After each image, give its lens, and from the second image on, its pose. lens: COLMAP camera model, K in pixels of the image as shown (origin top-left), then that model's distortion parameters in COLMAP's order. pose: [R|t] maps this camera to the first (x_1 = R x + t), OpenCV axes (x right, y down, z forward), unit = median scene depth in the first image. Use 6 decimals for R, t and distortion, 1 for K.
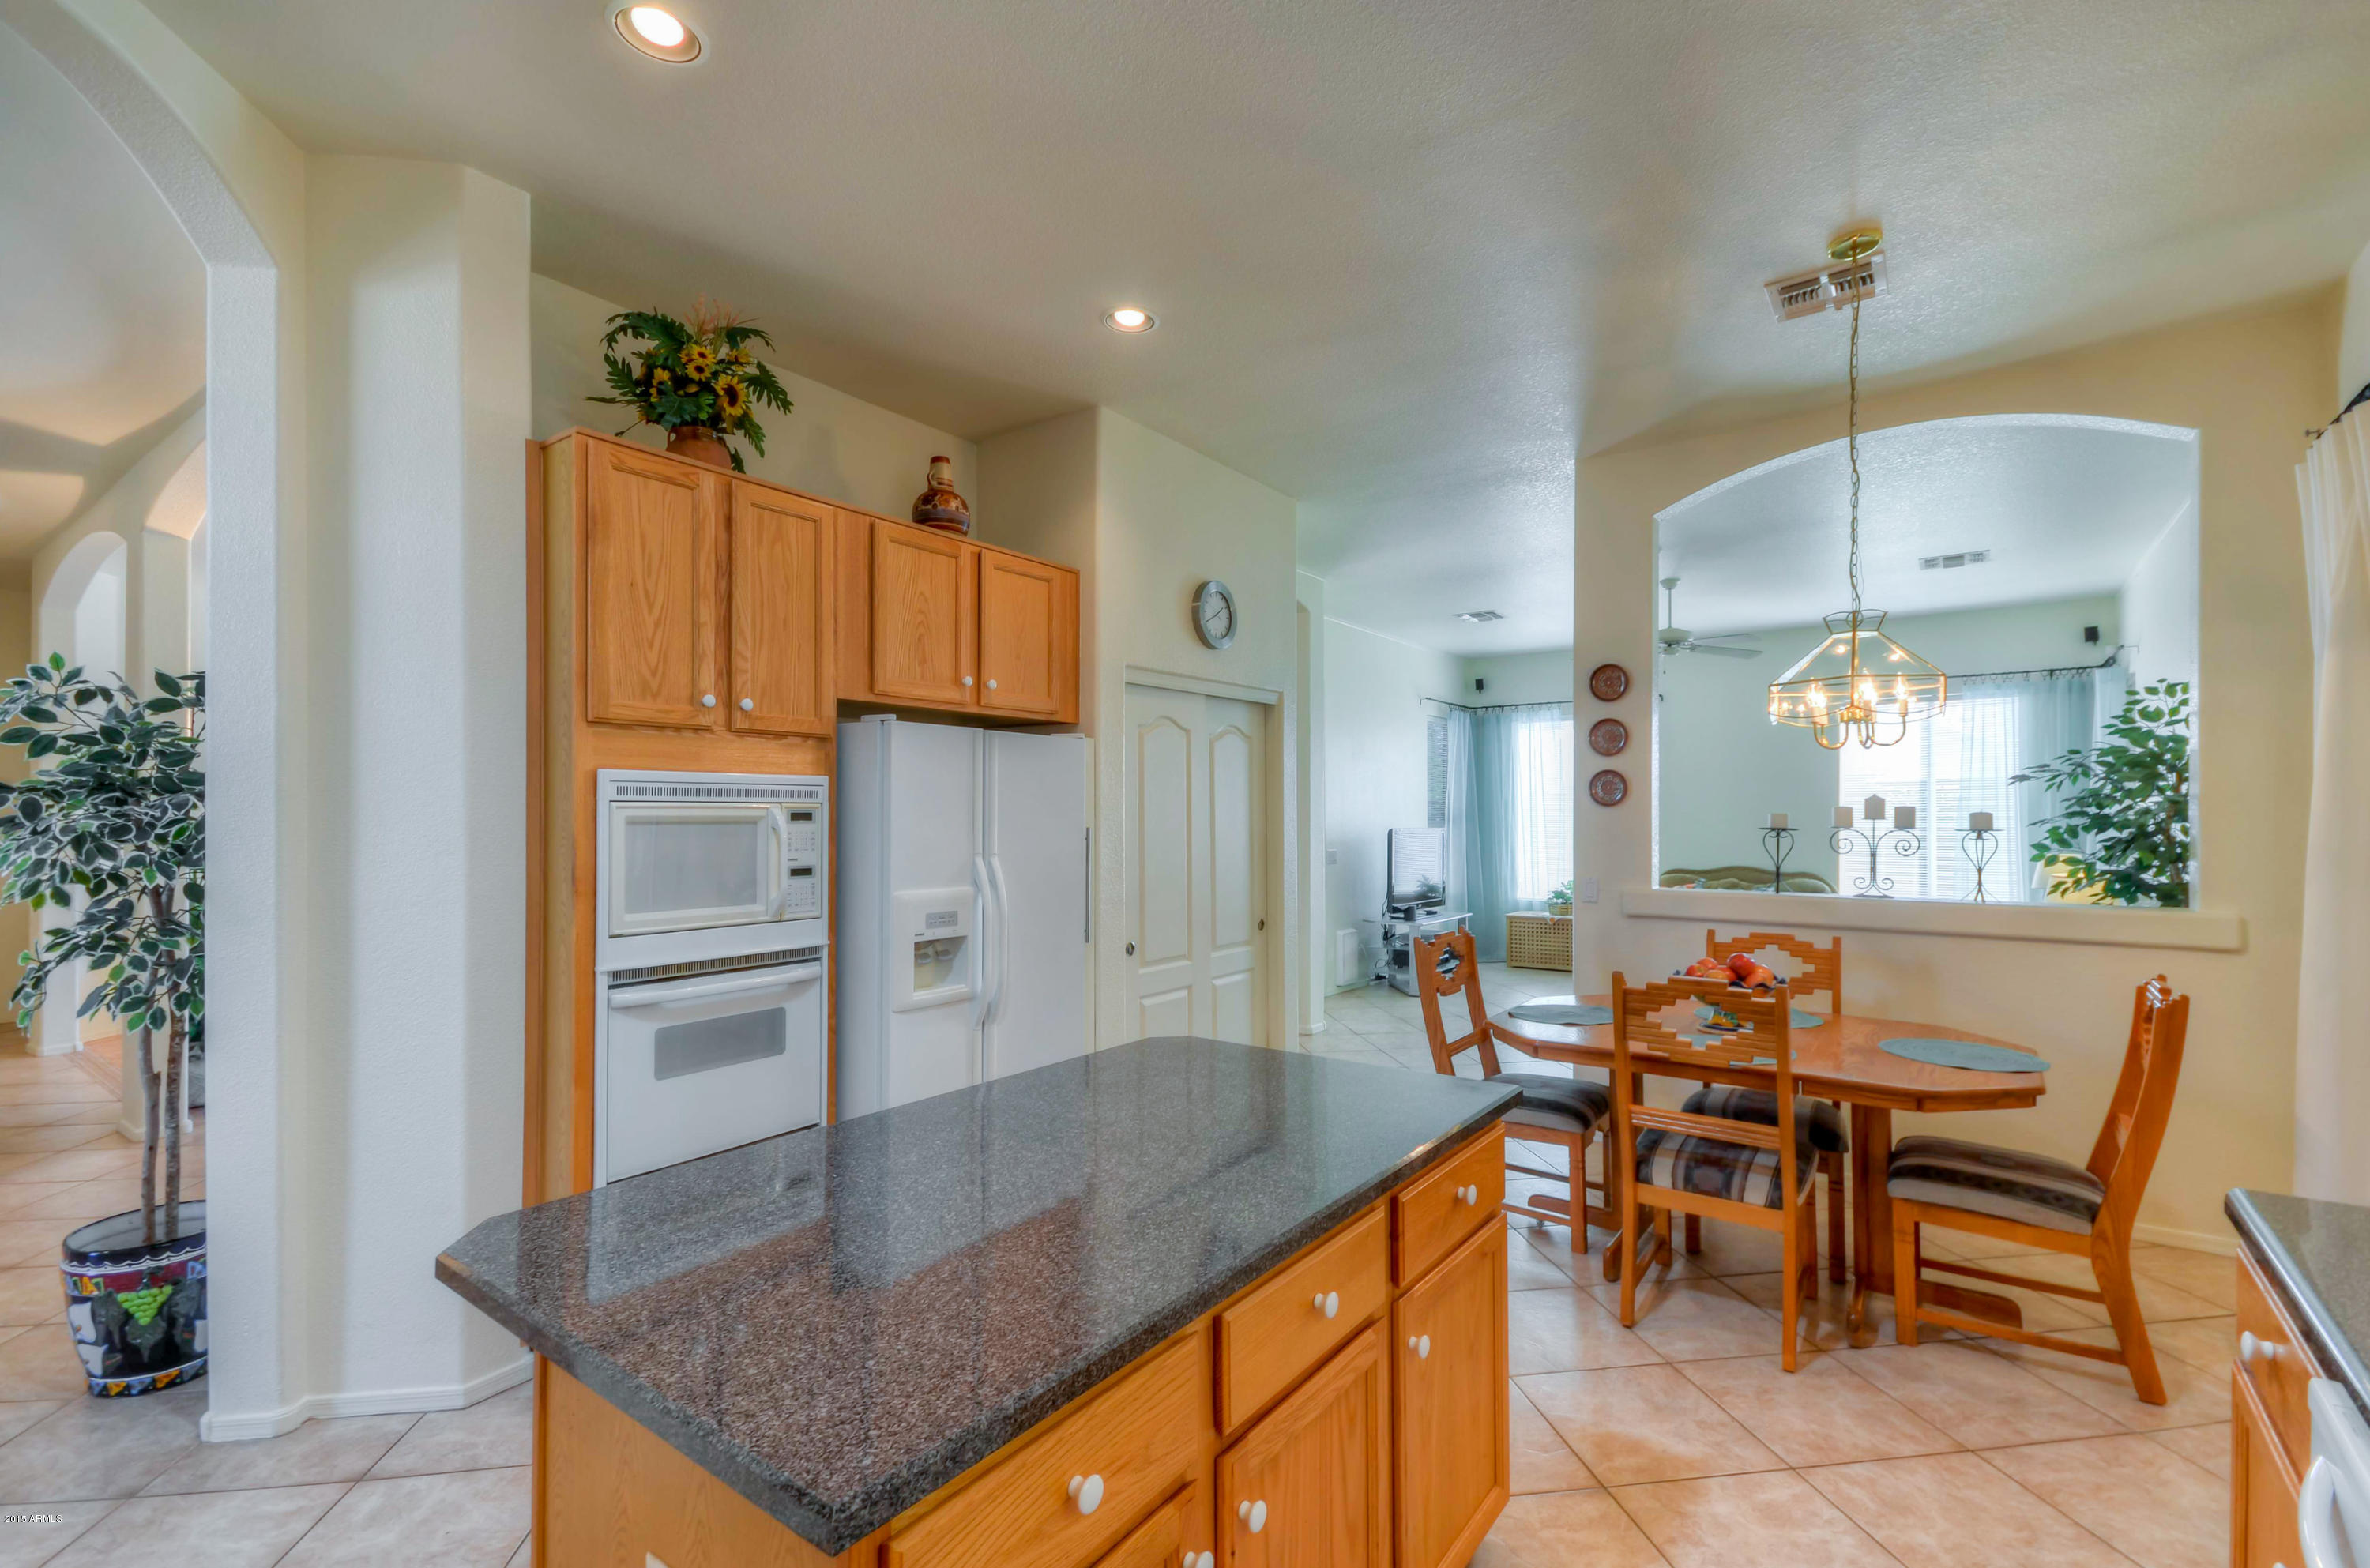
lens RADIAL K [[1029.7, 0, 1185.0], [0, 1029.7, 784.0], [0, 0, 1]] dist [0.029359, 0.000081]
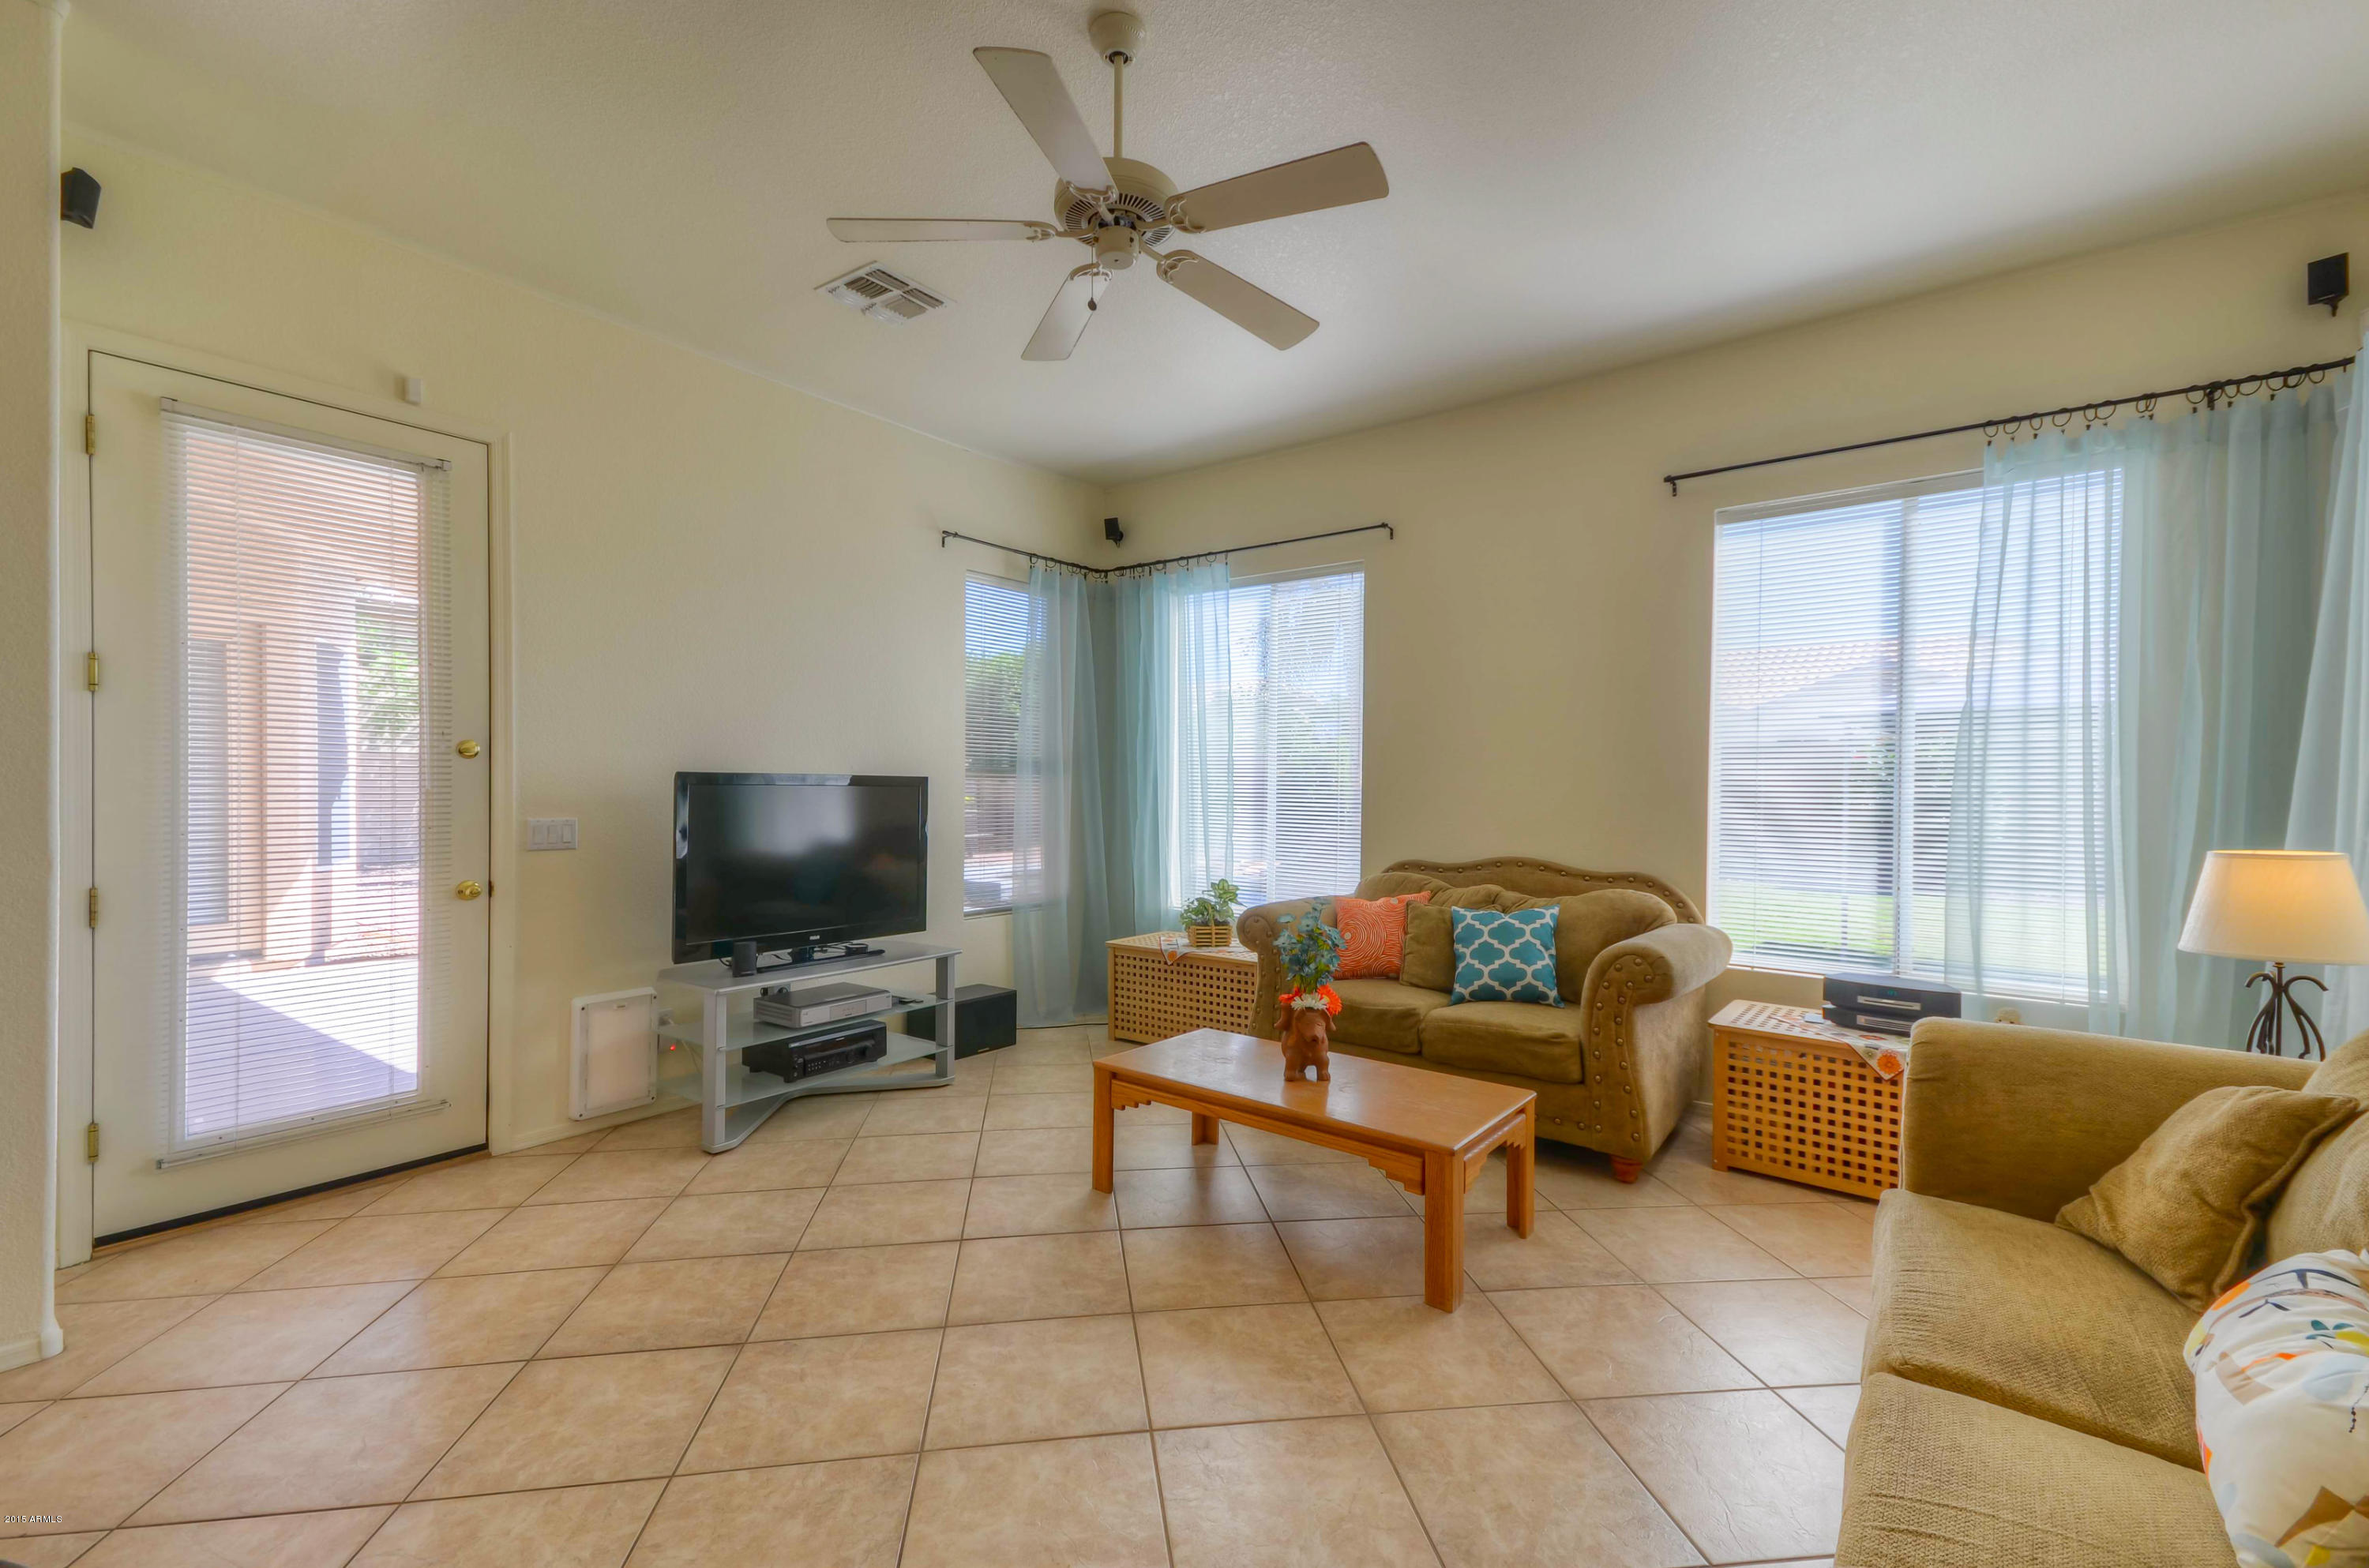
lens RADIAL K [[1029.2, 0, 1184.5], [0, 1029.2, 784.0], [0, 0, 1]] dist [0.029359, 0.000081]
pose [[0.999360, 0.015529, -0.032220, 0.439292], [-0.014777, 0.999616, 0.023424, 0.034171], [0.032571, -0.022933, 0.999206, 0.567323]]
